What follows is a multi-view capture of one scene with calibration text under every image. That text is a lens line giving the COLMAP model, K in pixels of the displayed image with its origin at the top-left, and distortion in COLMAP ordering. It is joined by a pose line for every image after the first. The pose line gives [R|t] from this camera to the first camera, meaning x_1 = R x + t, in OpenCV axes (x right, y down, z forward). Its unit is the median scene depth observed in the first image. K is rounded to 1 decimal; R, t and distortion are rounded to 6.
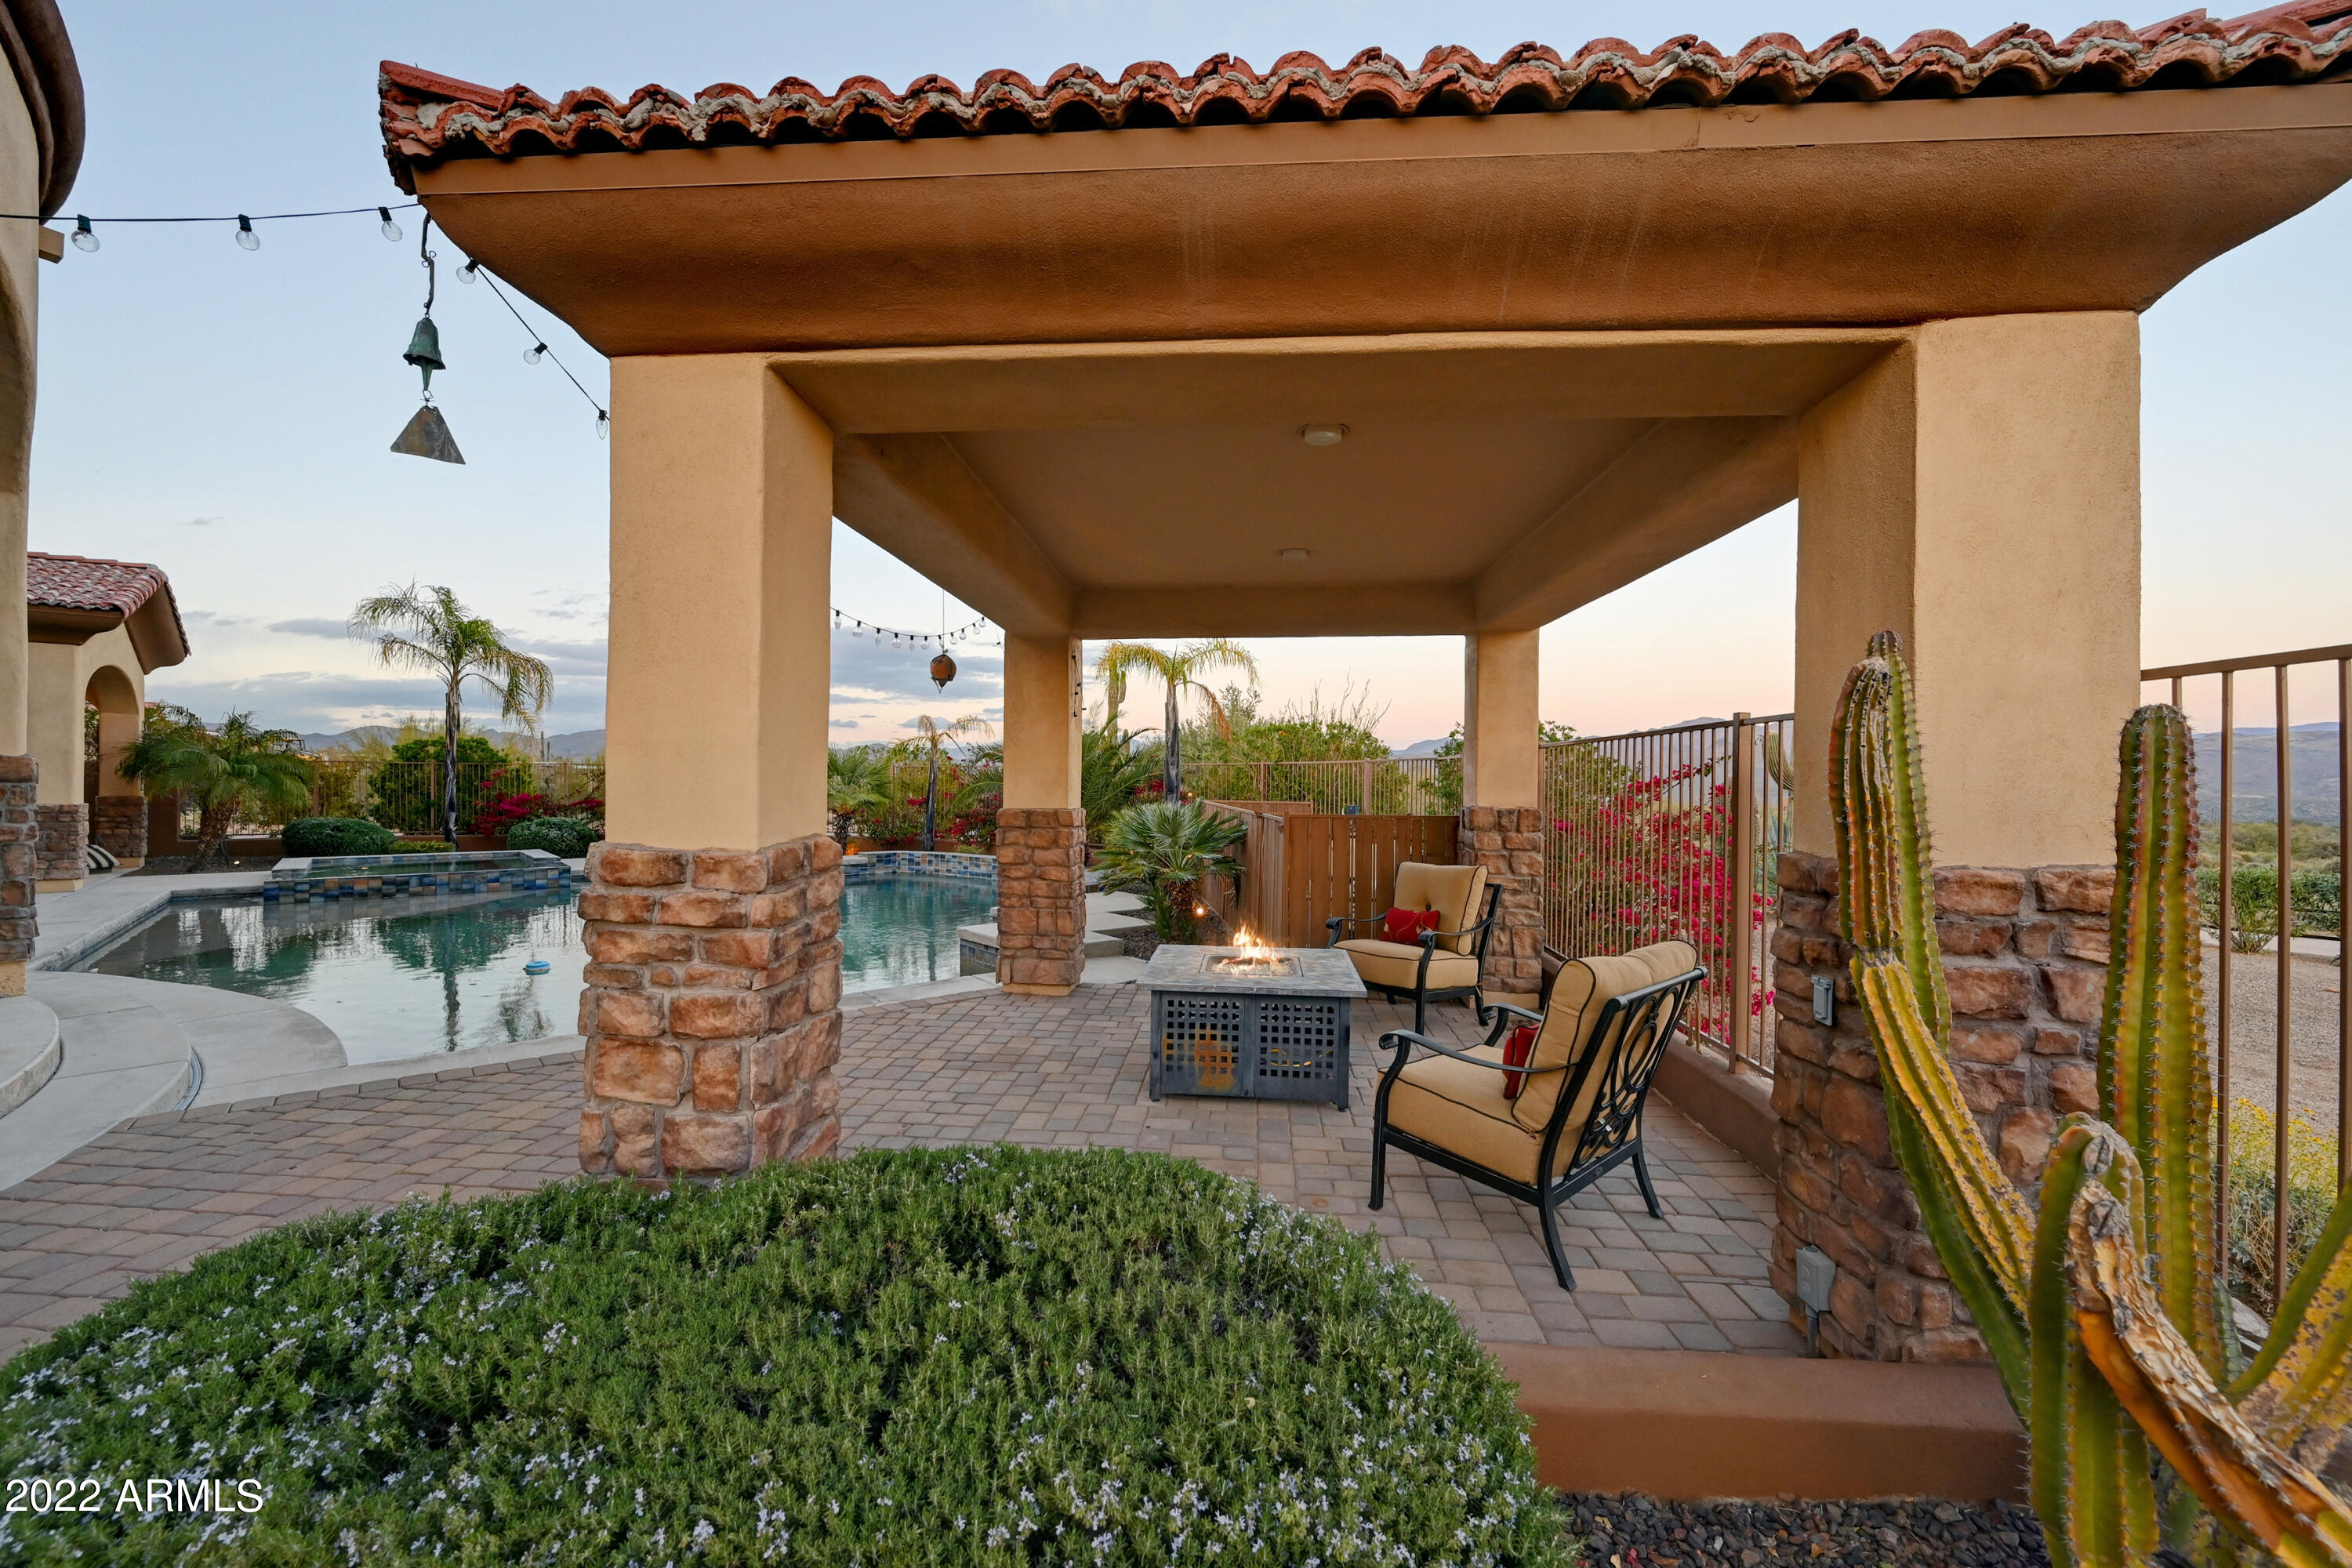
lens RADIAL K [[926.1, 0, 1195.7], [0, 926.1, 789.8], [0, 0, 1]] dist [-0.000640, -0.000108]
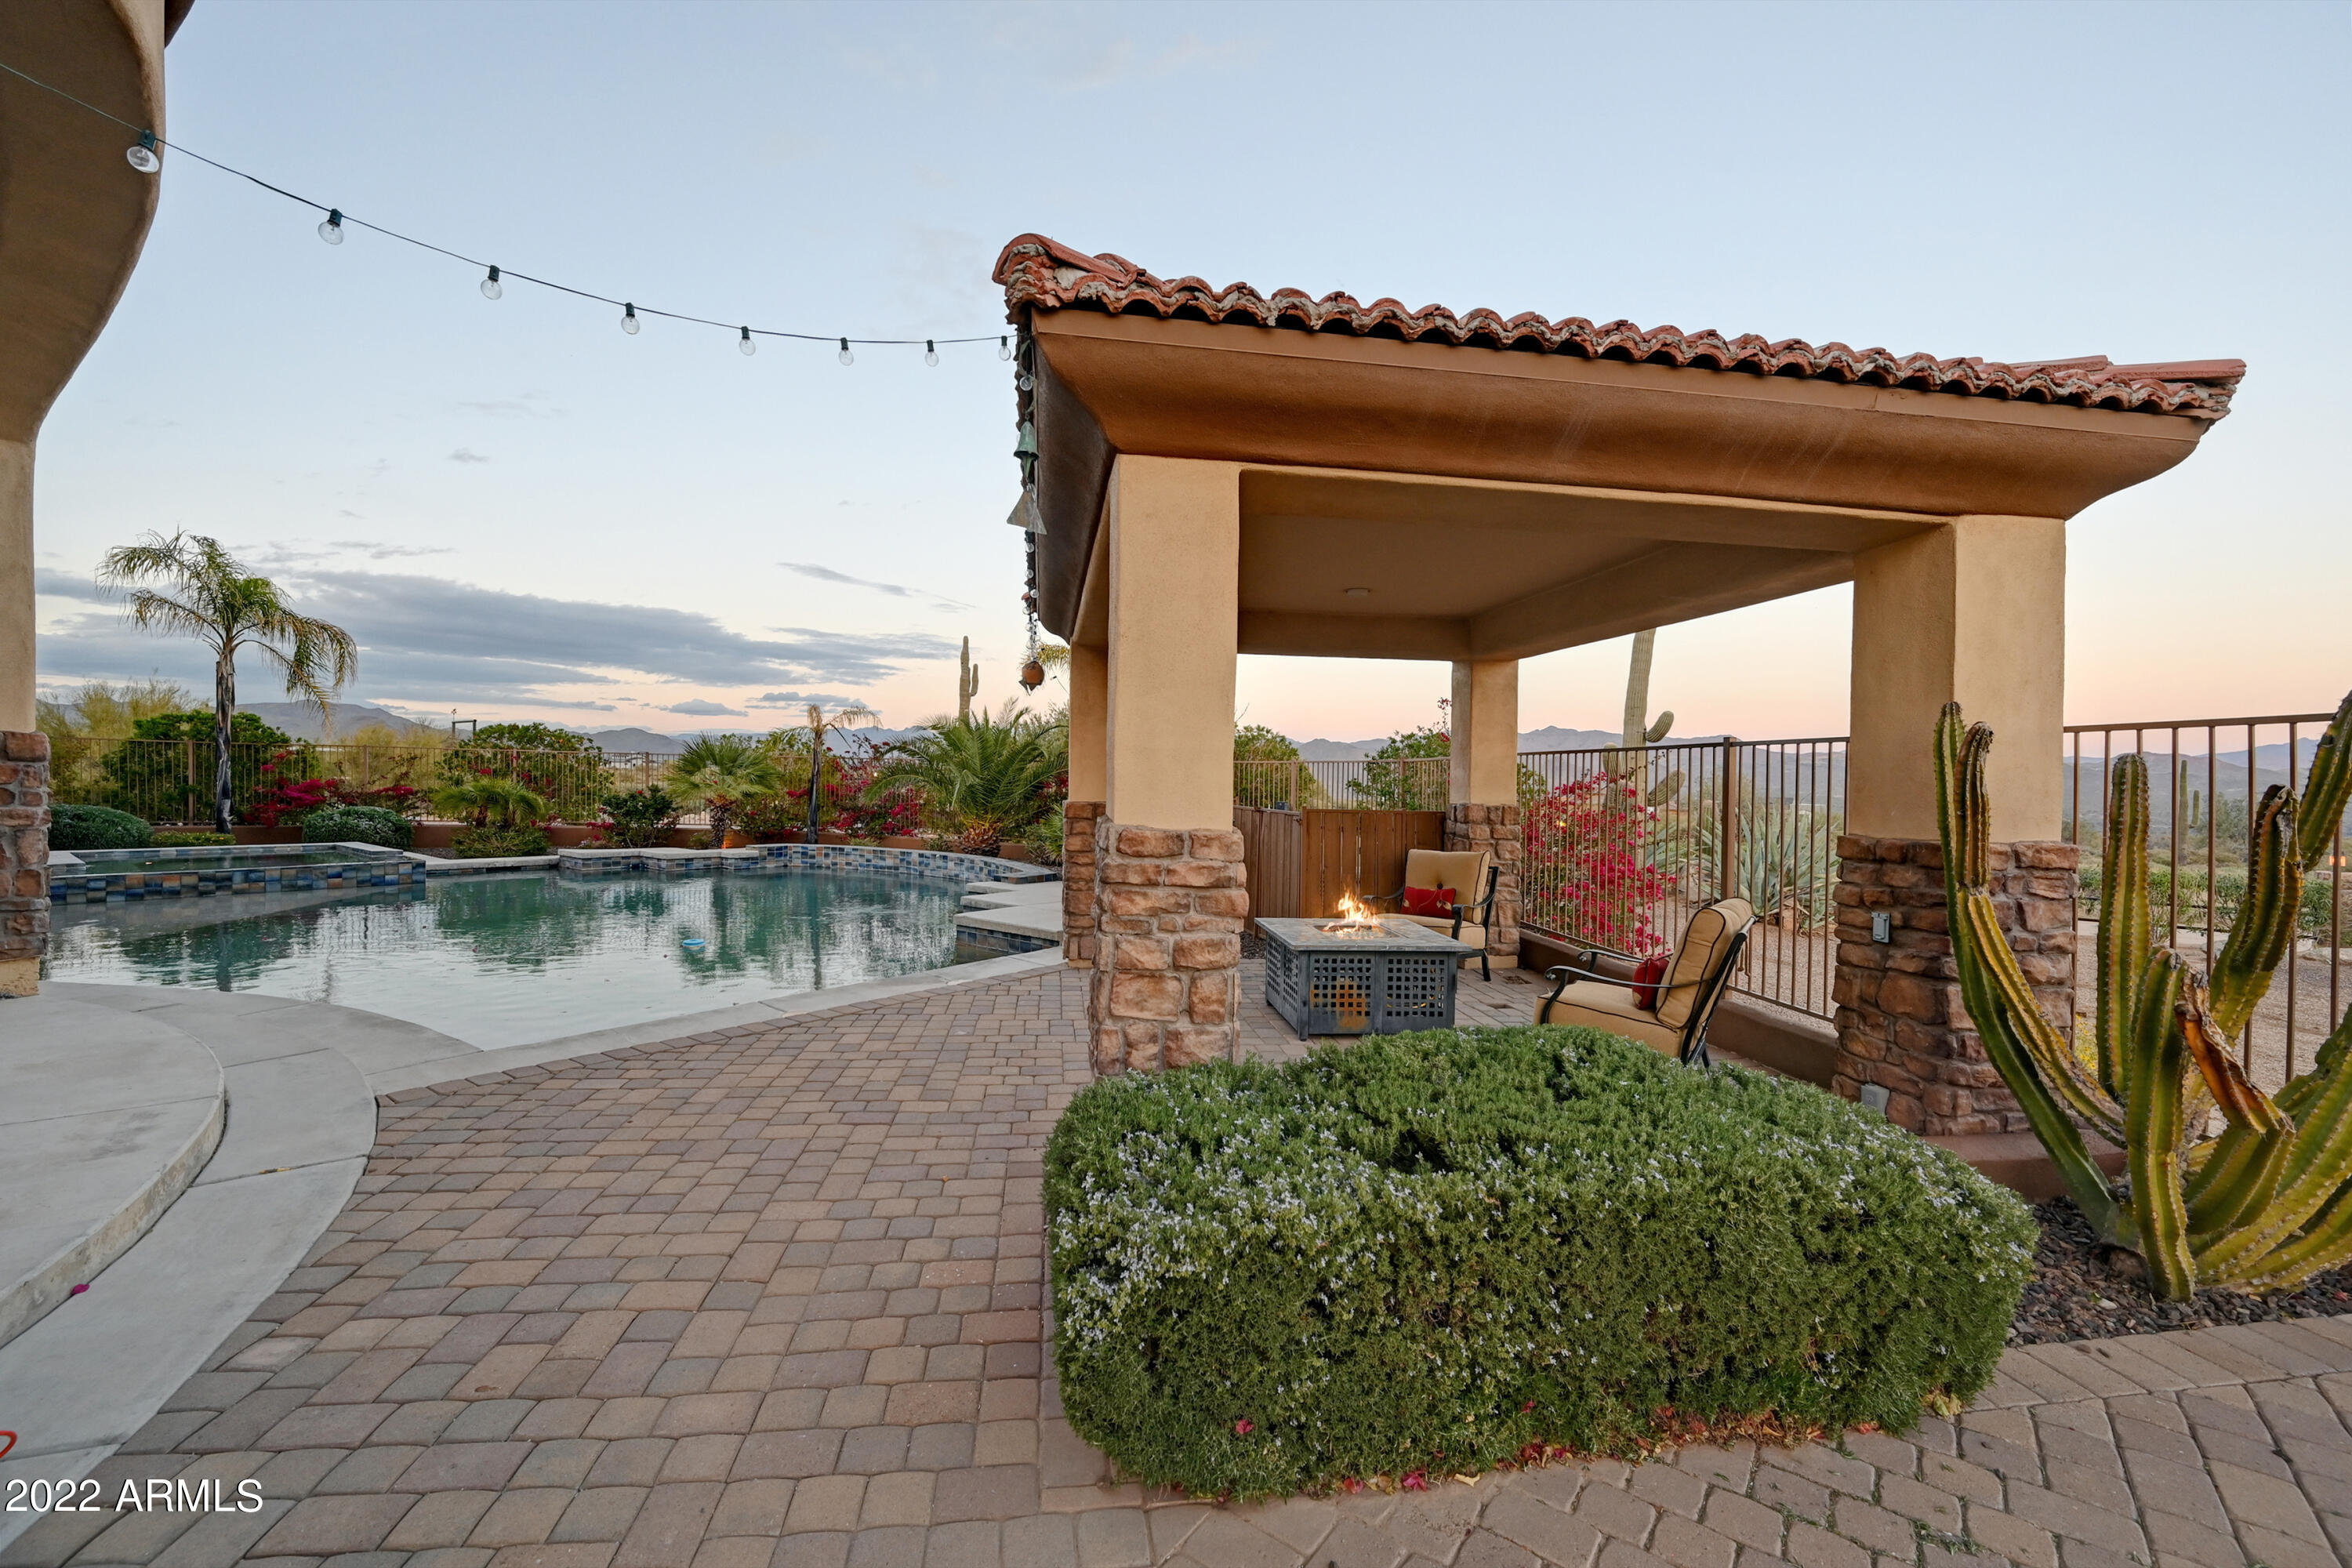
lens RADIAL K [[926.1, 0, 1189.1], [0, 926.1, 788.5], [0, 0, 1]] dist [-0.000640, -0.000108]
pose [[0.978273, 0.013105, 0.206908, -0.831856], [-0.013682, 0.999905, 0.001360, 0.003214], [-0.206871, -0.004161, 0.978359, -0.315229]]
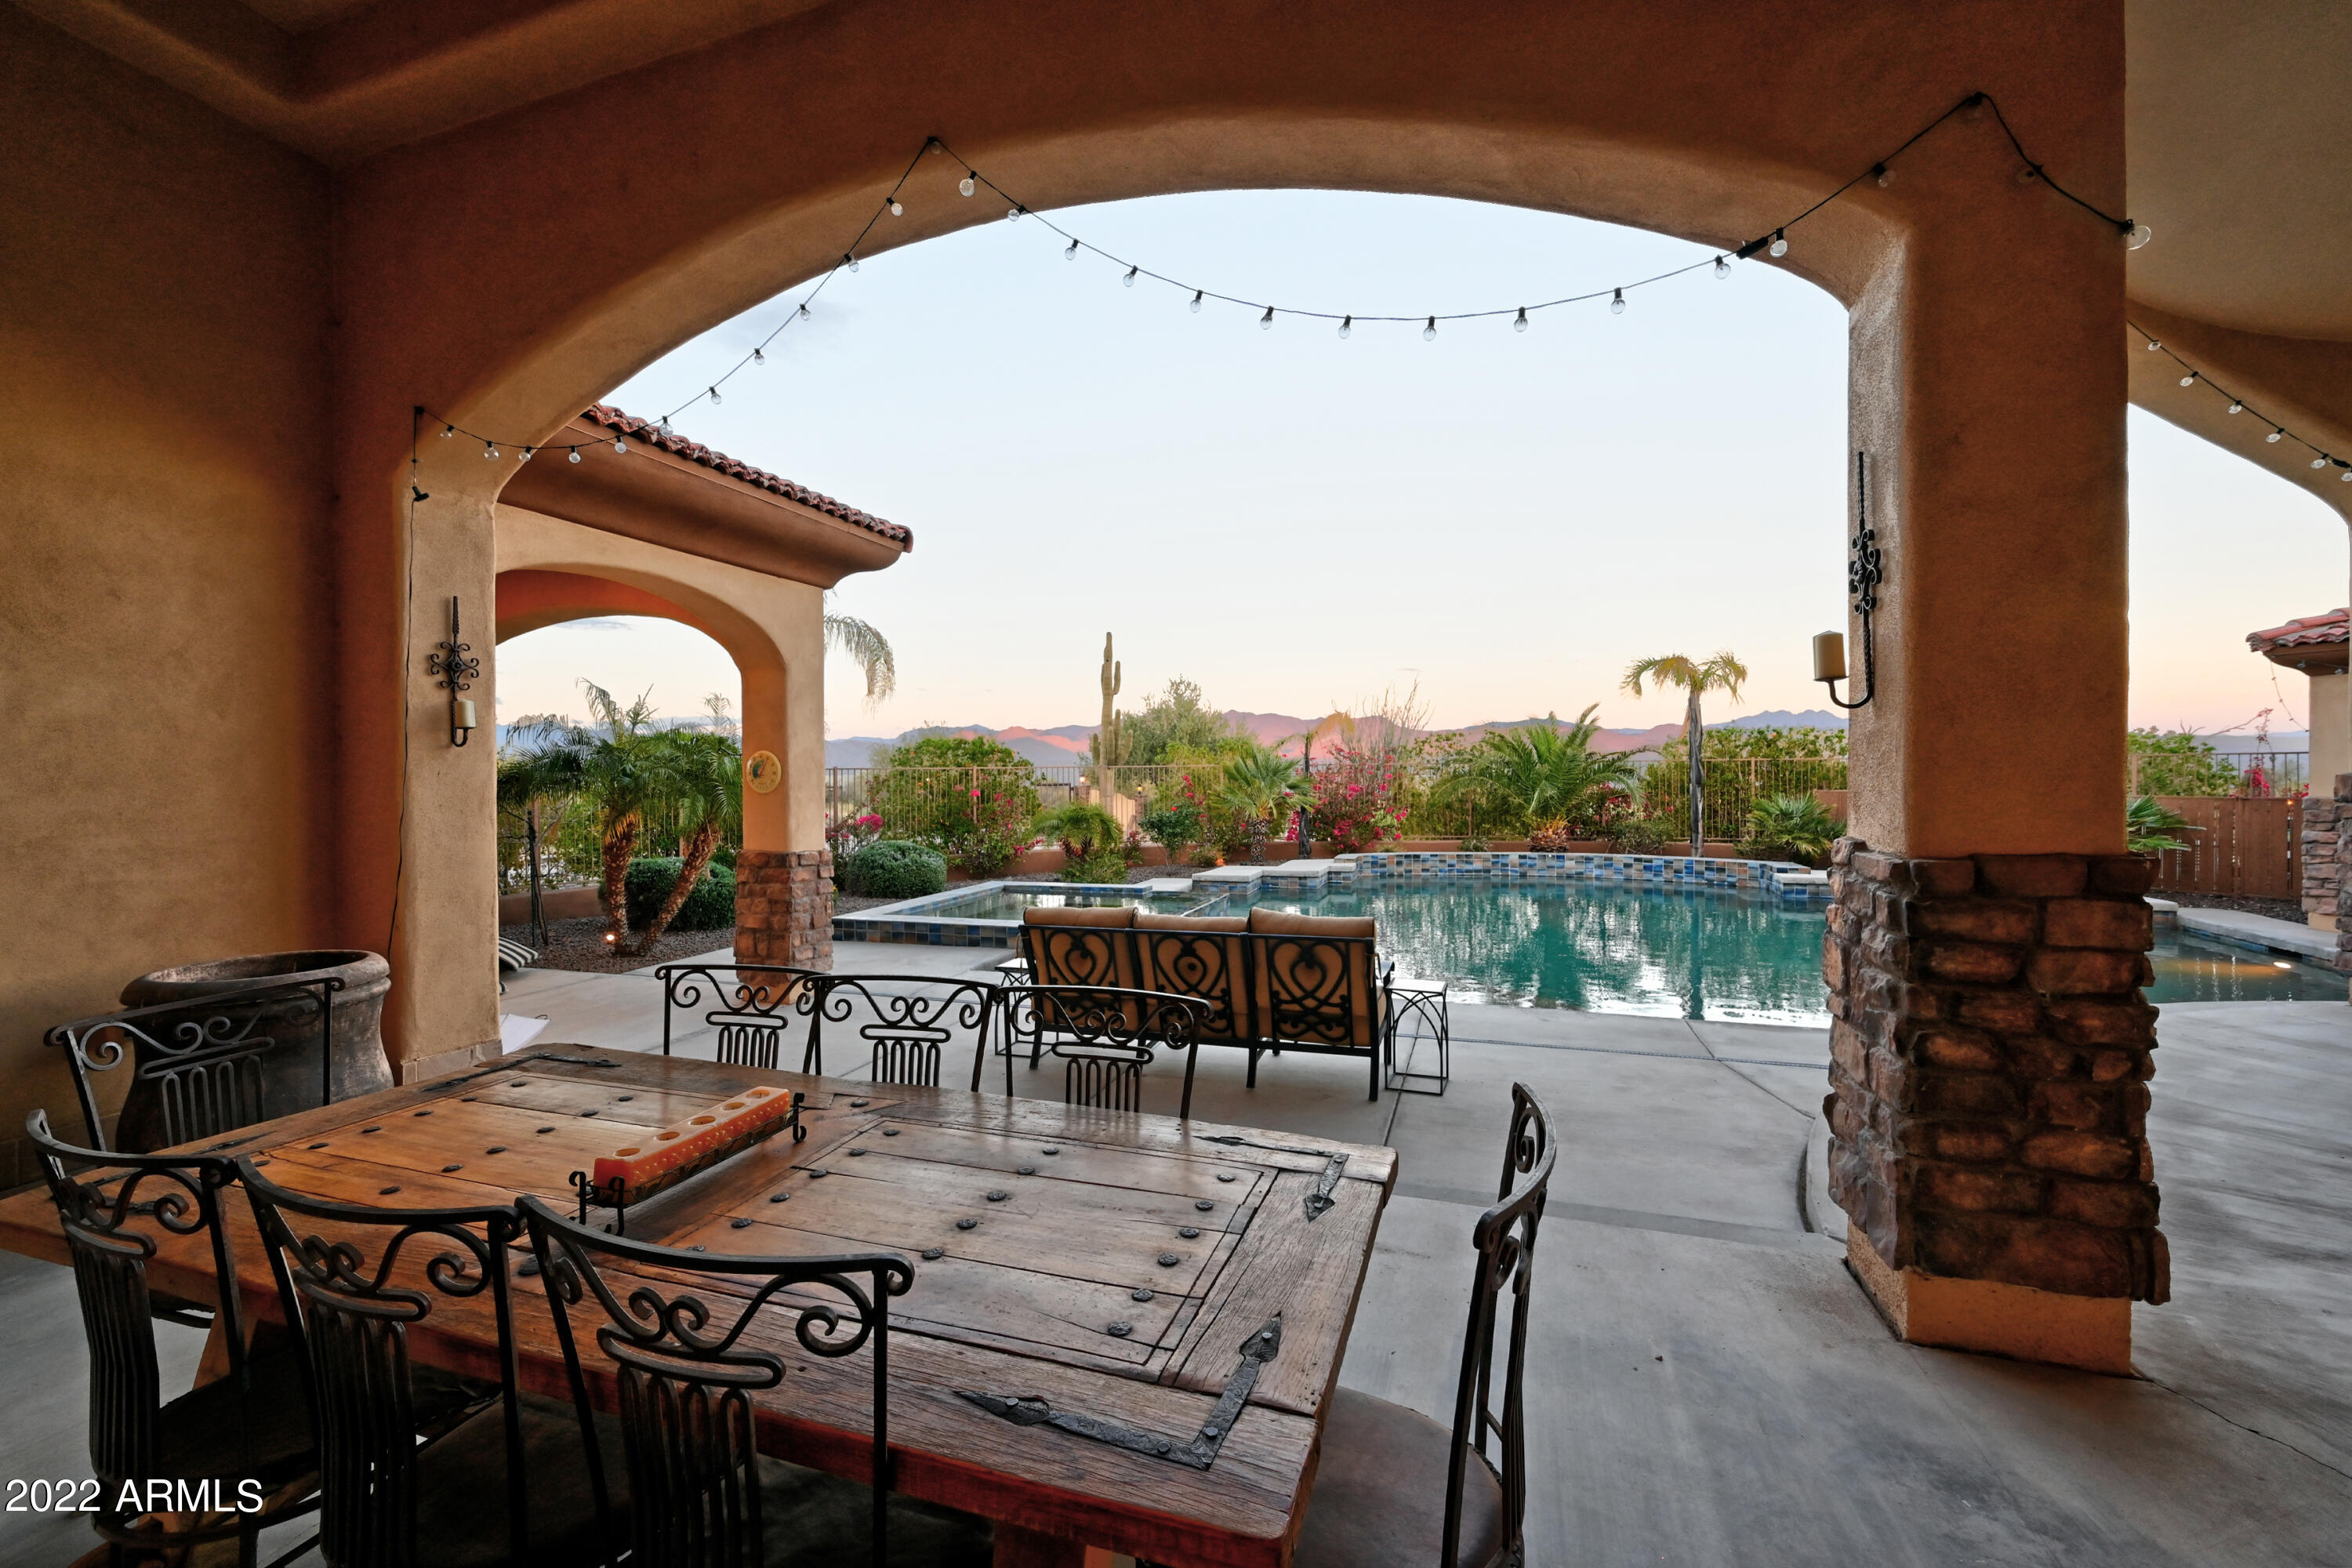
lens RADIAL K [[926.1, 0, 1192.6], [0, 926.1, 775.9], [0, 0, 1]] dist [-0.000640, -0.000108]
pose [[0.861203, -0.019453, 0.507889, -7.041899], [0.020829, 0.999779, 0.002976, -0.155548], [-0.507834, 0.008016, 0.861417, 1.954765]]
